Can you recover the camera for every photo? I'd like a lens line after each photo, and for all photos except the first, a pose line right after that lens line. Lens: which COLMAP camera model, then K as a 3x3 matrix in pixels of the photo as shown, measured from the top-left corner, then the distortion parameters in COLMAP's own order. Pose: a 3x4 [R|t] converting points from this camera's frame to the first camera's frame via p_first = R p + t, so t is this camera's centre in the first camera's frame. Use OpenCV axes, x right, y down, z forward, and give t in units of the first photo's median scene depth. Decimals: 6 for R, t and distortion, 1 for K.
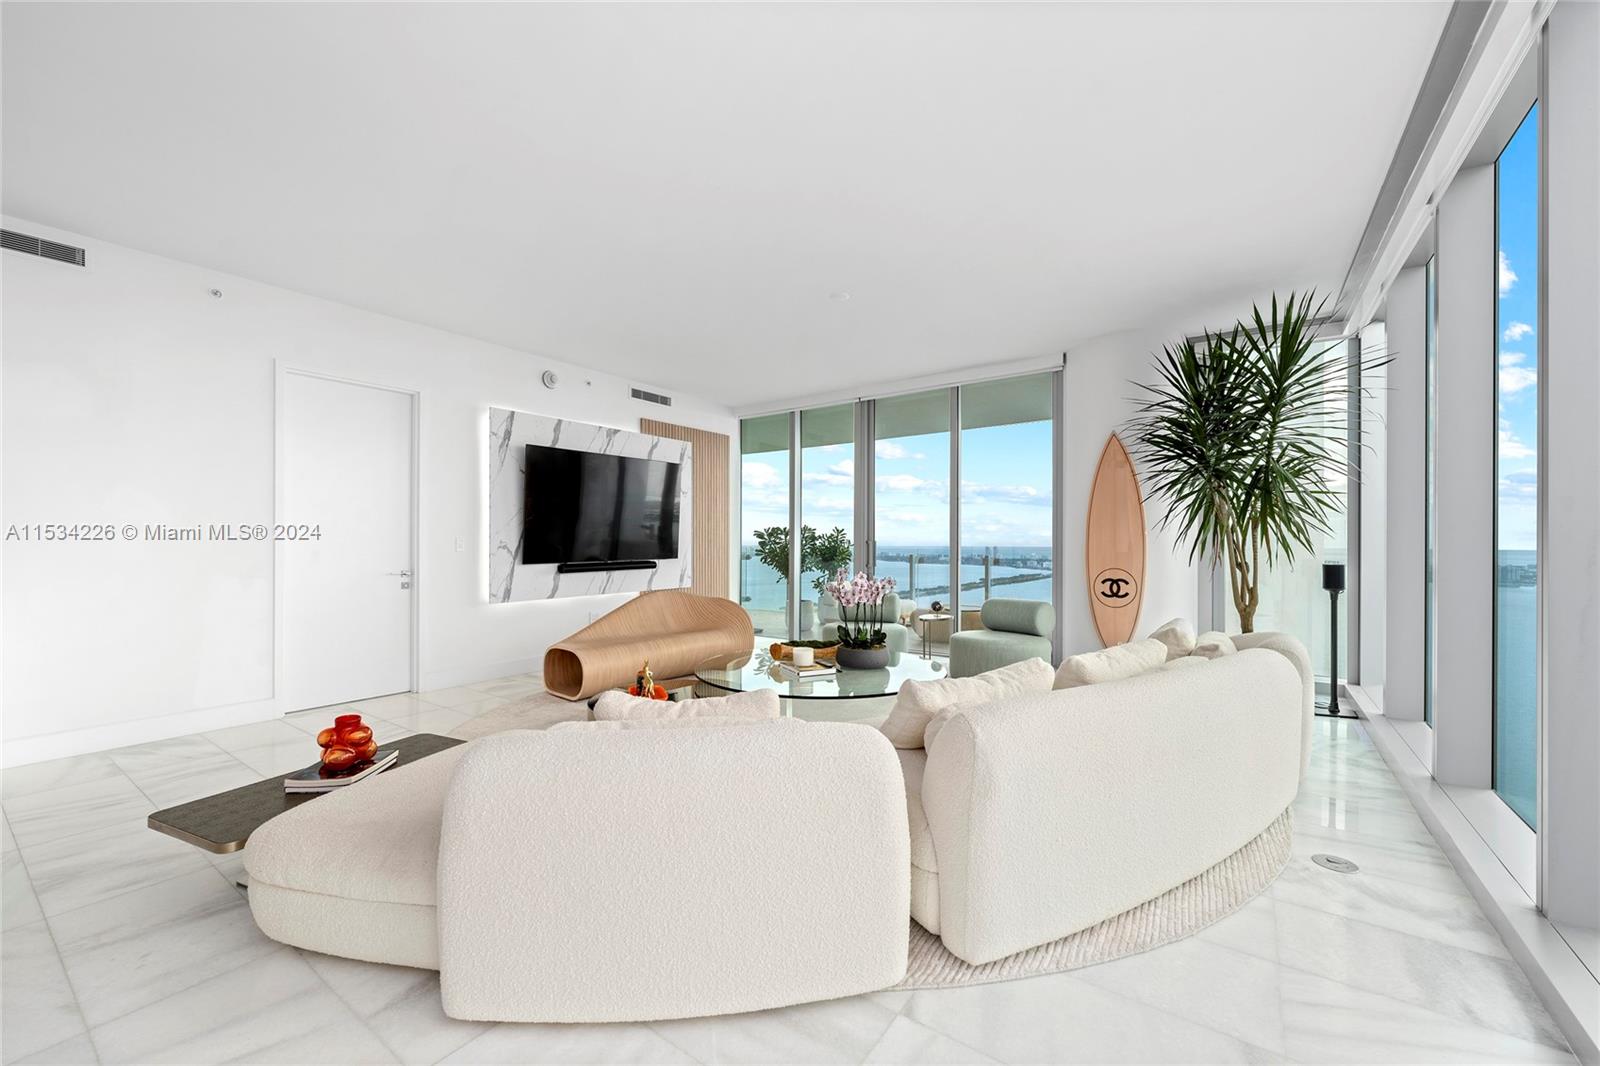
lens RADIAL K [[639.0, 0, 795.5], [0, 639.0, 545.8], [0, 0, 1]] dist [-0.000488, 0.000165]
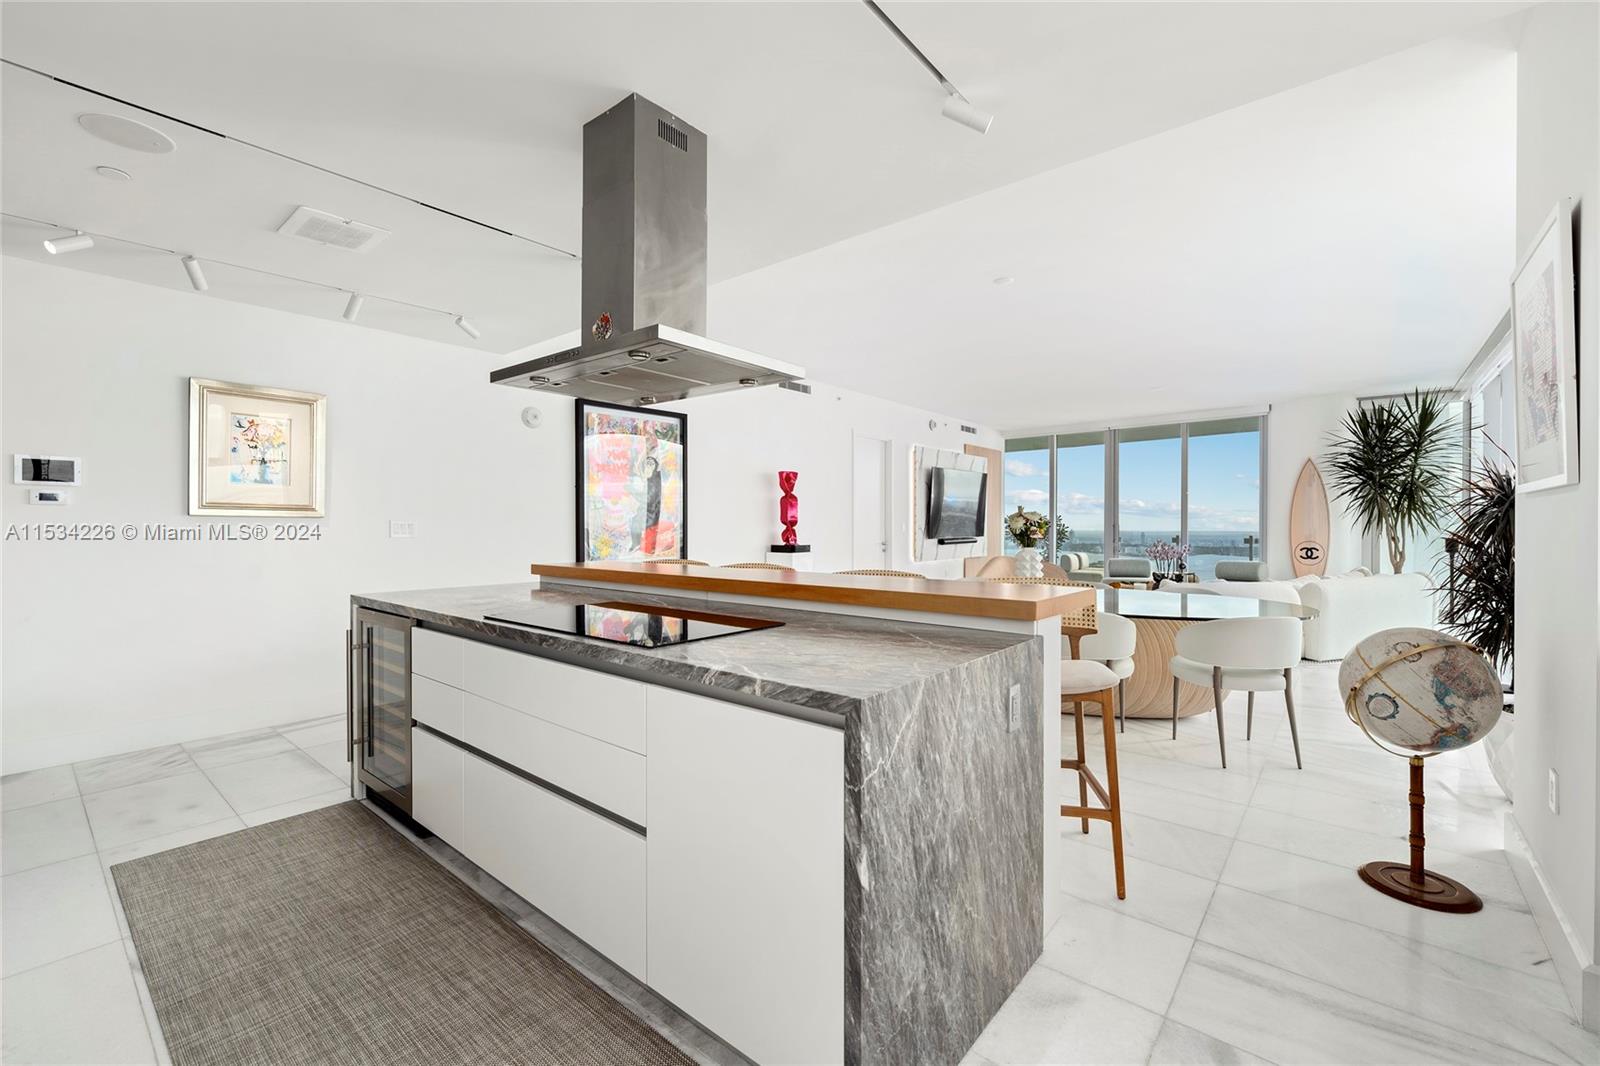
lens RADIAL K [[666.4, 0, 806.1], [0, 666.4, 534.3], [0, 0, 1]] dist [-0.000719, 0.000816]
pose [[0.996179, 0.000785, -0.087336, -0.724084], [-0.000479, 0.999994, 0.003528, 0.013462], [0.087338, -0.003473, 0.996173, -0.925251]]
